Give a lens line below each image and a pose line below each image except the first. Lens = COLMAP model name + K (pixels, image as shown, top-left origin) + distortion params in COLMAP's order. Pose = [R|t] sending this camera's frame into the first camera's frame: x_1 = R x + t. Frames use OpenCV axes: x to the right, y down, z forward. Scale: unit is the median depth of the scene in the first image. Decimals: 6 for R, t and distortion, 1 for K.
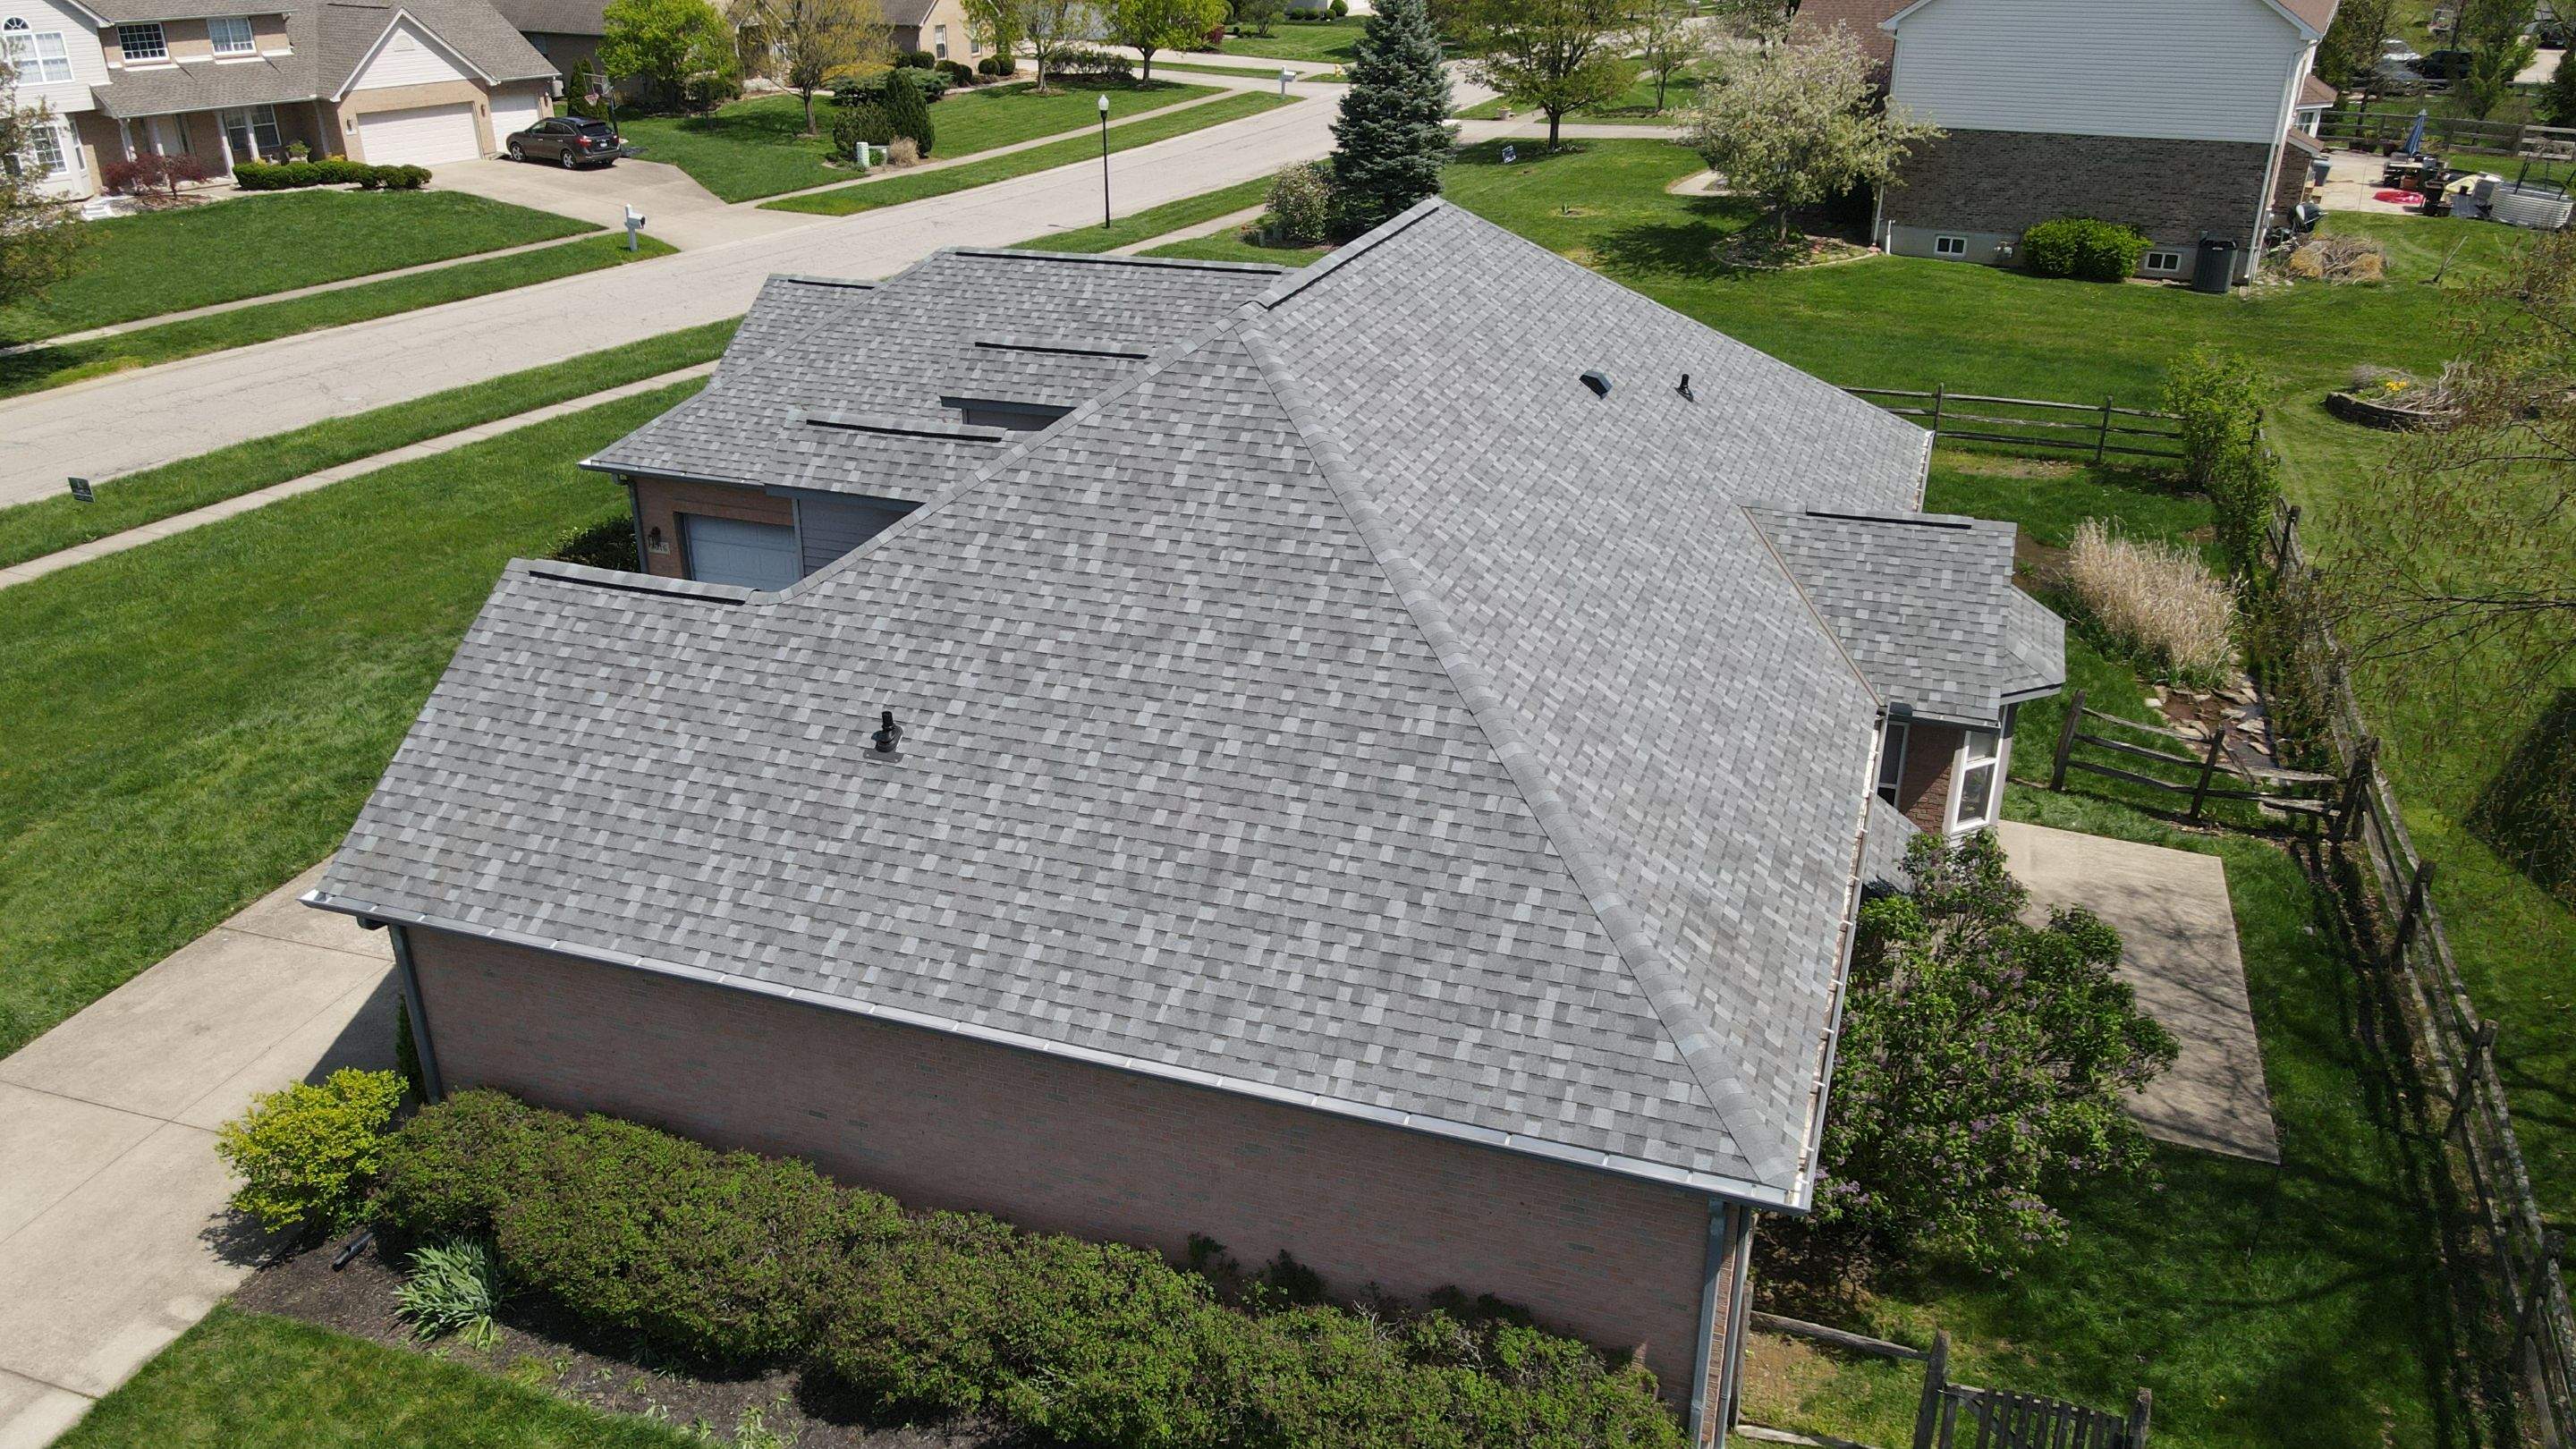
lens RADIAL K [[1890.2, 0, 1281.7], [0, 1890.2, 720.3], [0, 0, 1]] dist [-0.001797, 0.046565]
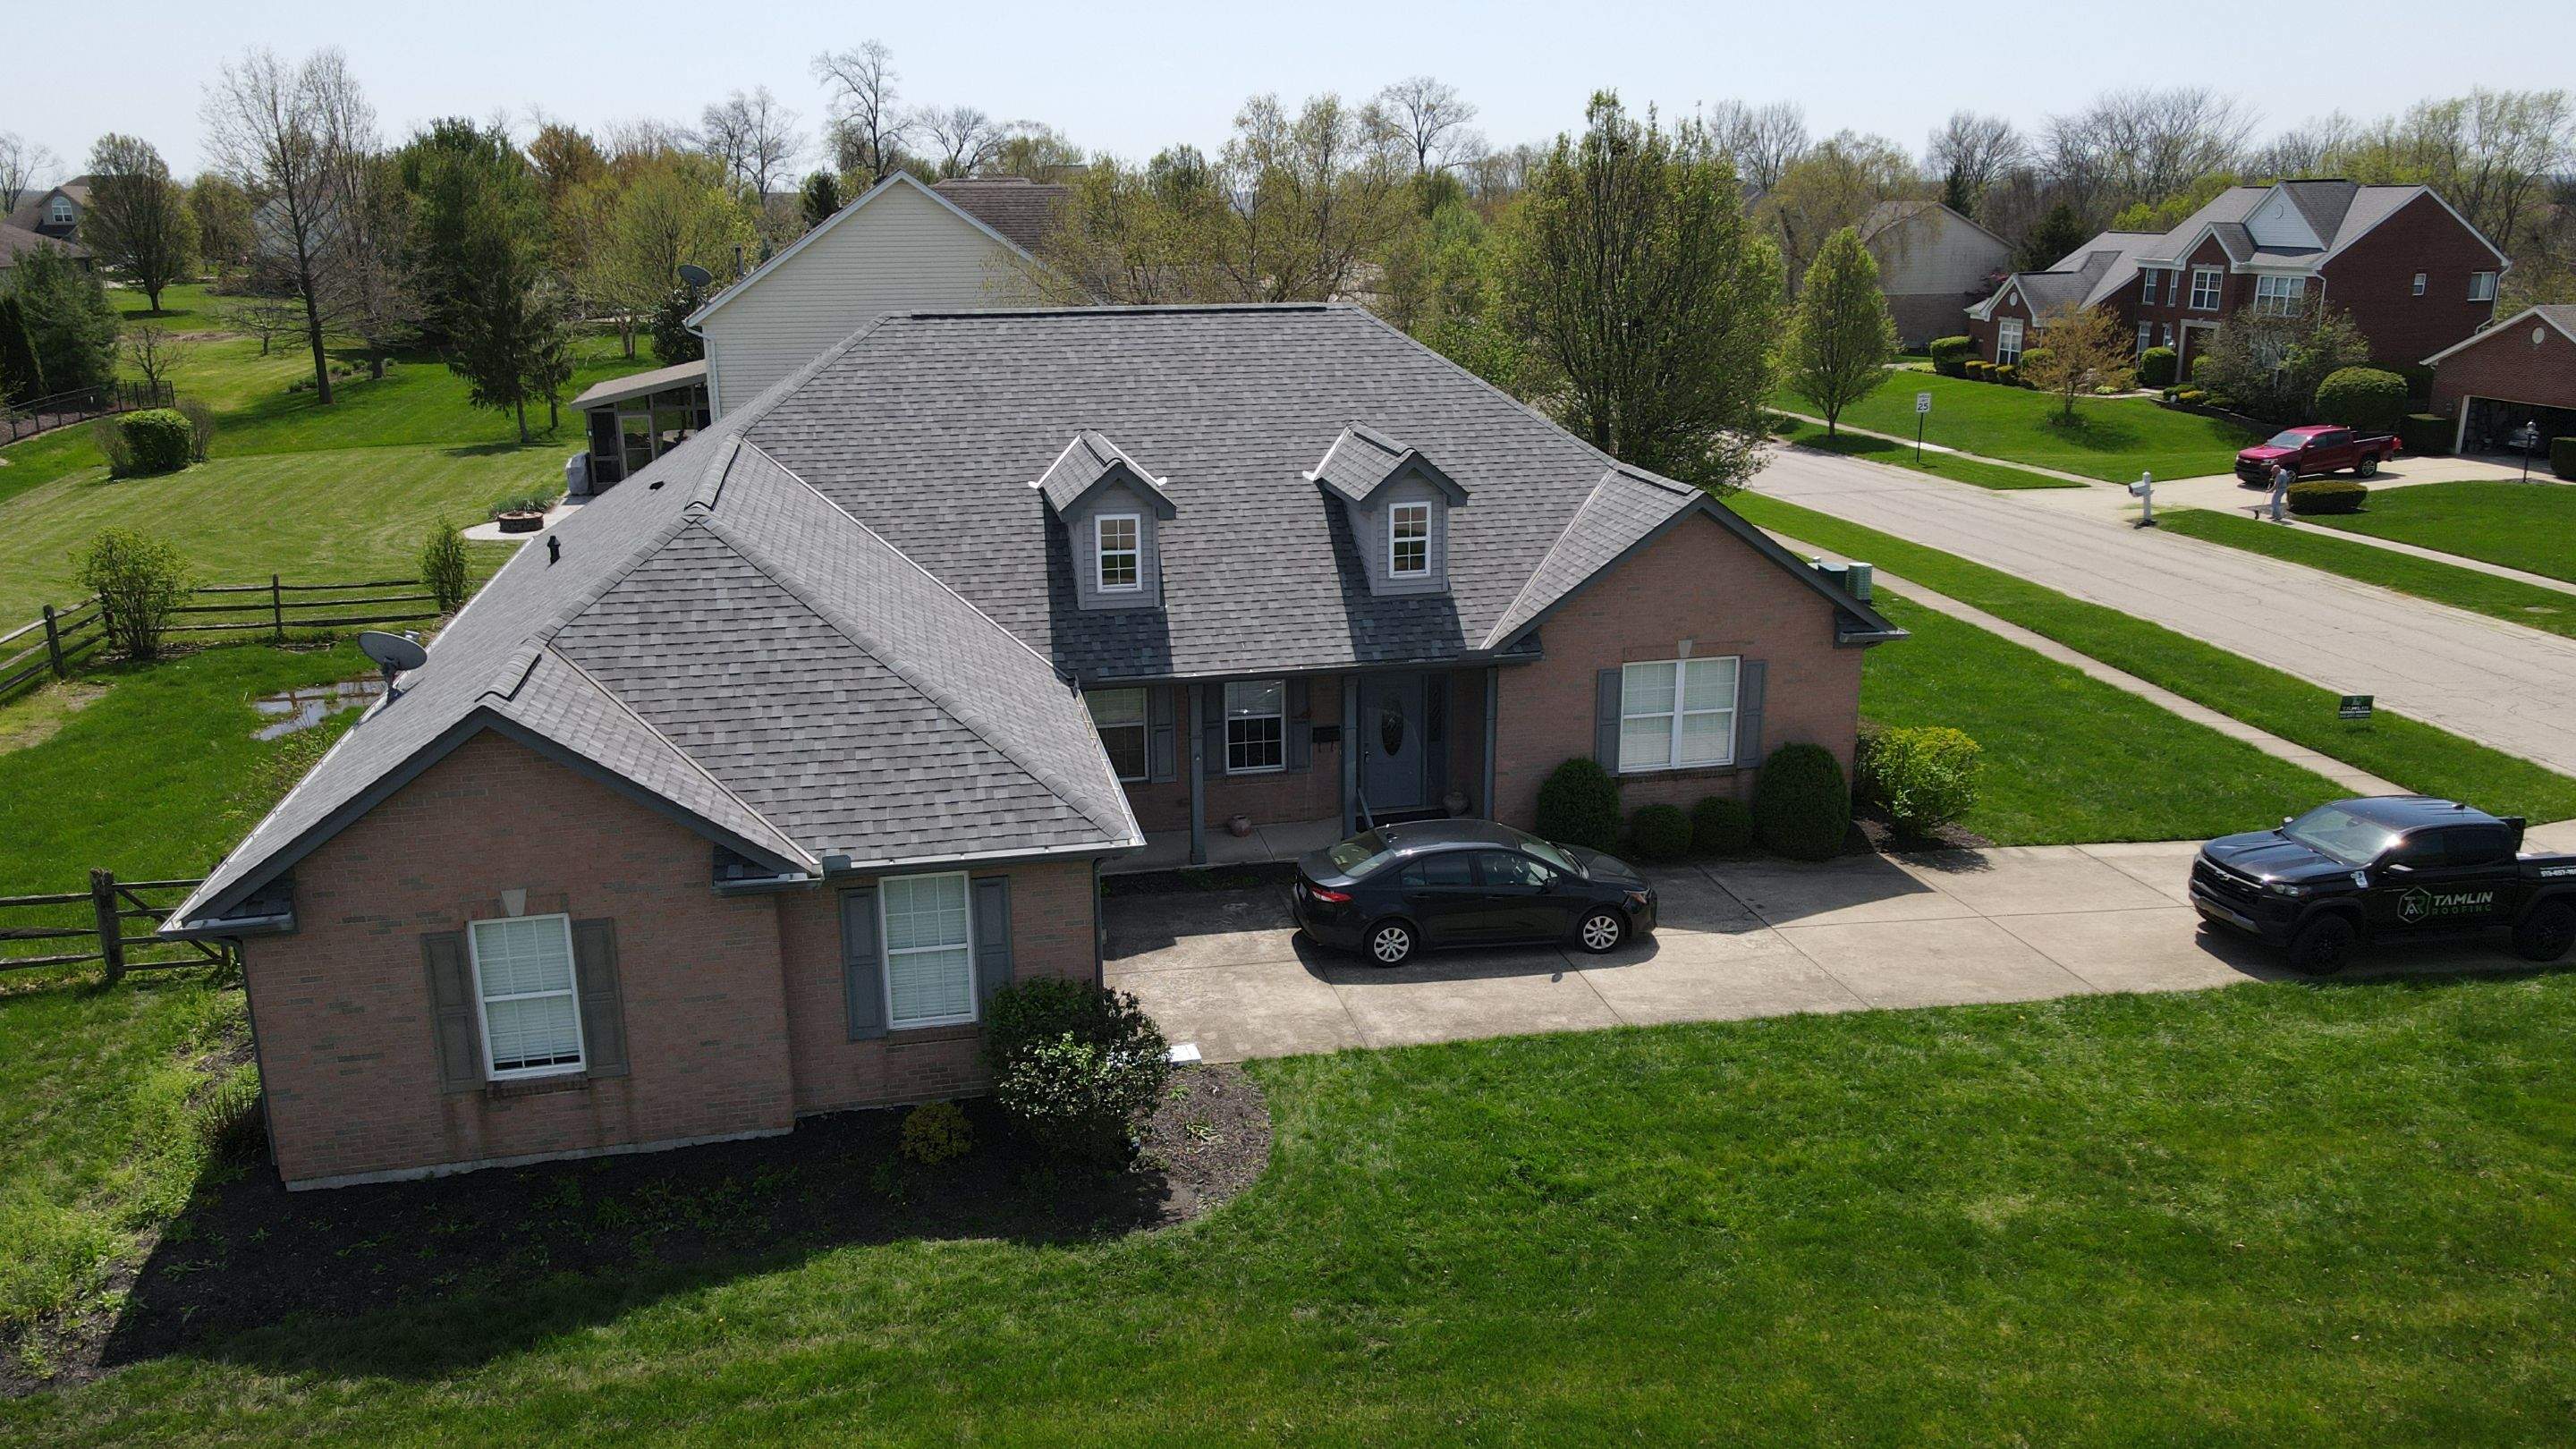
lens RADIAL K [[1890.2, 0, 1281.7], [0, 1890.2, 720.3], [0, 0, 1]] dist [-0.001797, 0.046565]
pose [[-0.529623, -0.221872, 0.818702, -1.438806], [0.357638, 0.816791, 0.452712, -0.698559], [-0.769152, 0.532565, -0.353241, 1.856264]]
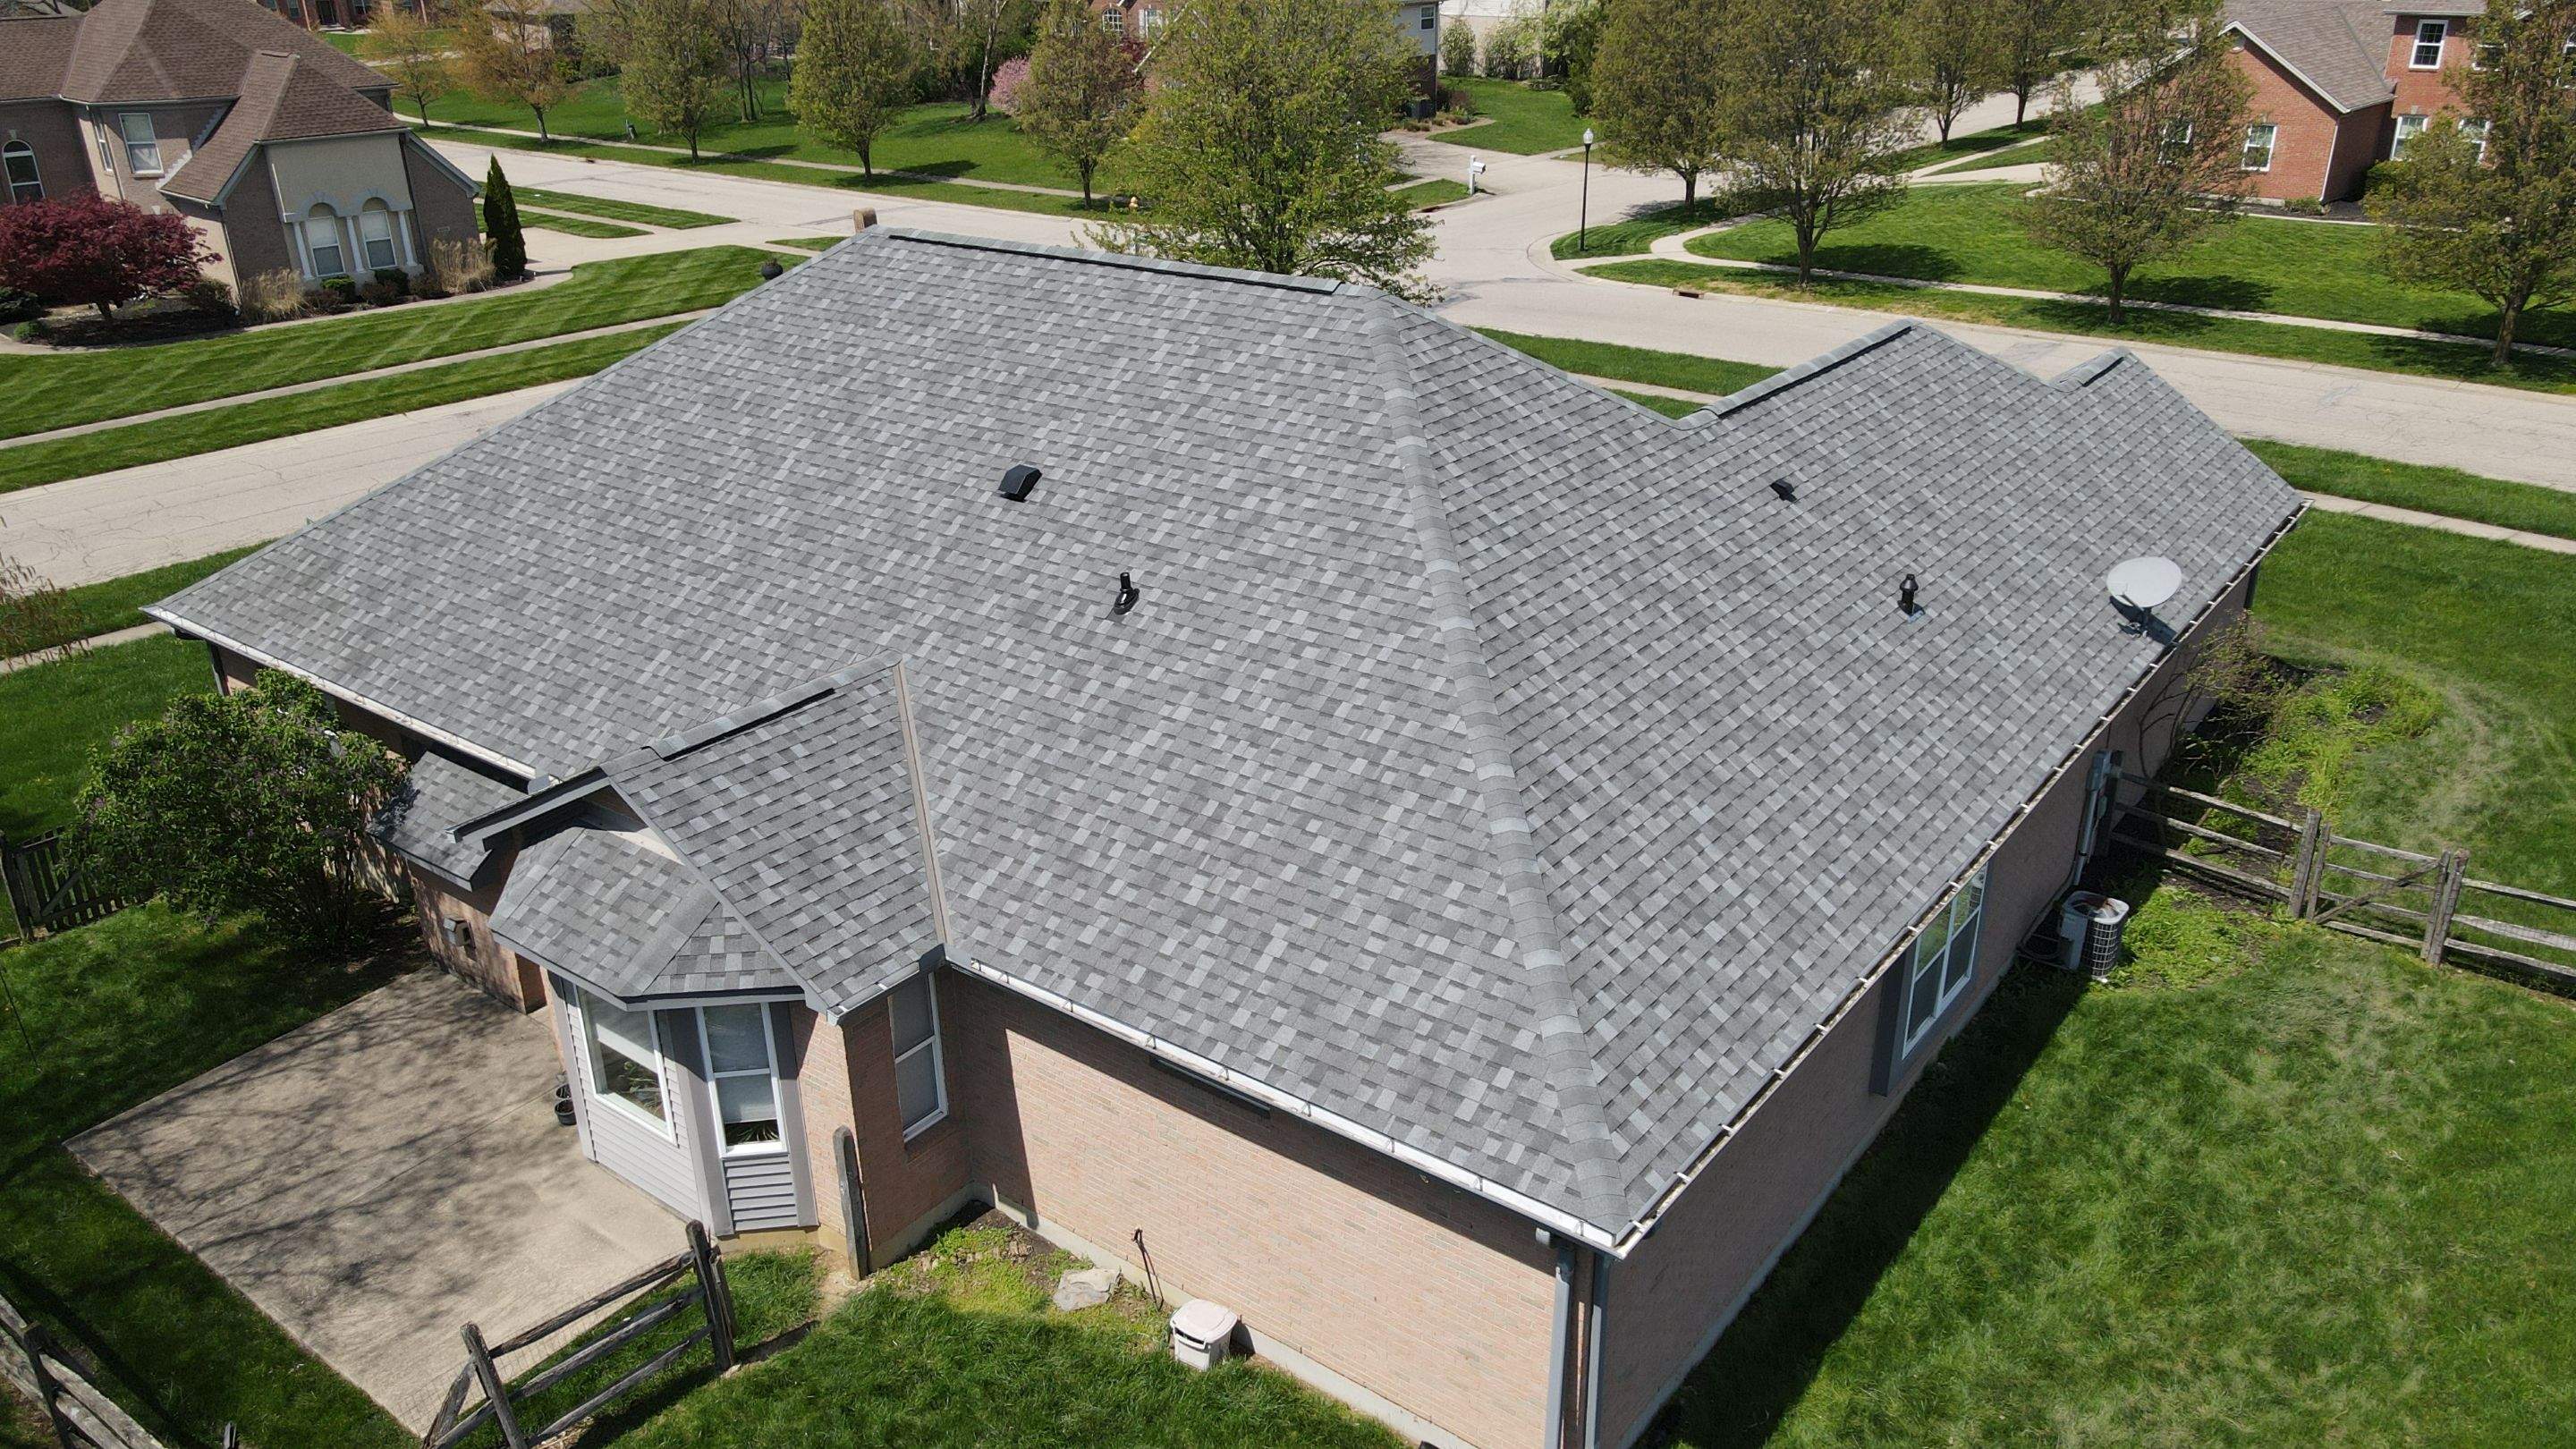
lens RADIAL K [[1890.2, 0, 1281.7], [0, 1890.2, 720.3], [0, 0, 1]] dist [-0.001797, 0.046565]
pose [[-0.306623, 0.378378, -0.873391, 1.110927], [-0.377882, 0.793789, 0.476555, -0.662831], [0.873606, 0.476162, -0.100412, 1.541248]]
